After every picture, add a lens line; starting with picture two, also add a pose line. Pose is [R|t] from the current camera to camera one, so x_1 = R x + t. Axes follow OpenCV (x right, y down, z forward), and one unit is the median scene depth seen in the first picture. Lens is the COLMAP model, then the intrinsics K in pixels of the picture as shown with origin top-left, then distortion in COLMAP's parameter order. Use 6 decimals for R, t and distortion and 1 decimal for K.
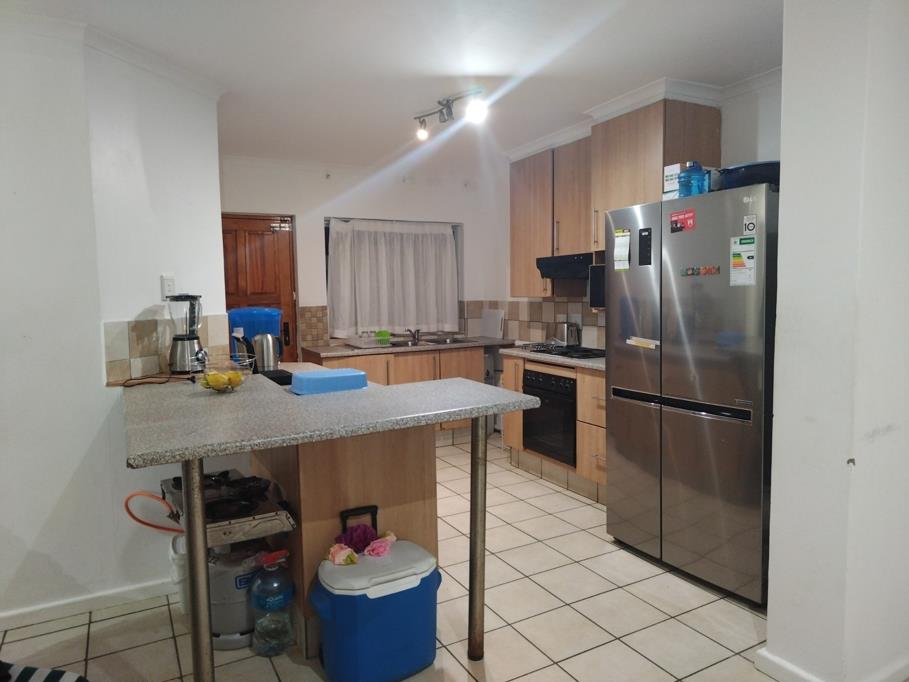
lens RADIAL K [[617.4, 0, 454.5], [0, 617.4, 341.0], [0, 0, 1]] dist [0.002253, -0.002143]
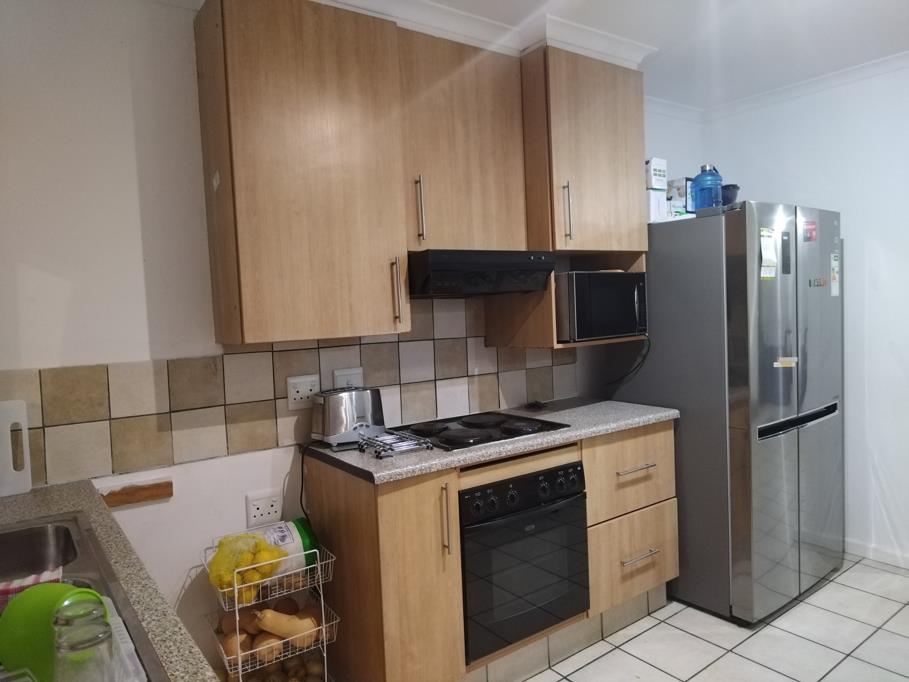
lens RADIAL K [[617.4, 0, 454.5], [0, 617.4, 341.0], [0, 0, 1]] dist [0.002253, -0.002143]
pose [[-0.135583, -0.035077, 0.990145, -0.288183], [0.124673, 0.990825, 0.052173, -0.076577], [-0.982891, 0.130518, -0.129966, 0.917058]]
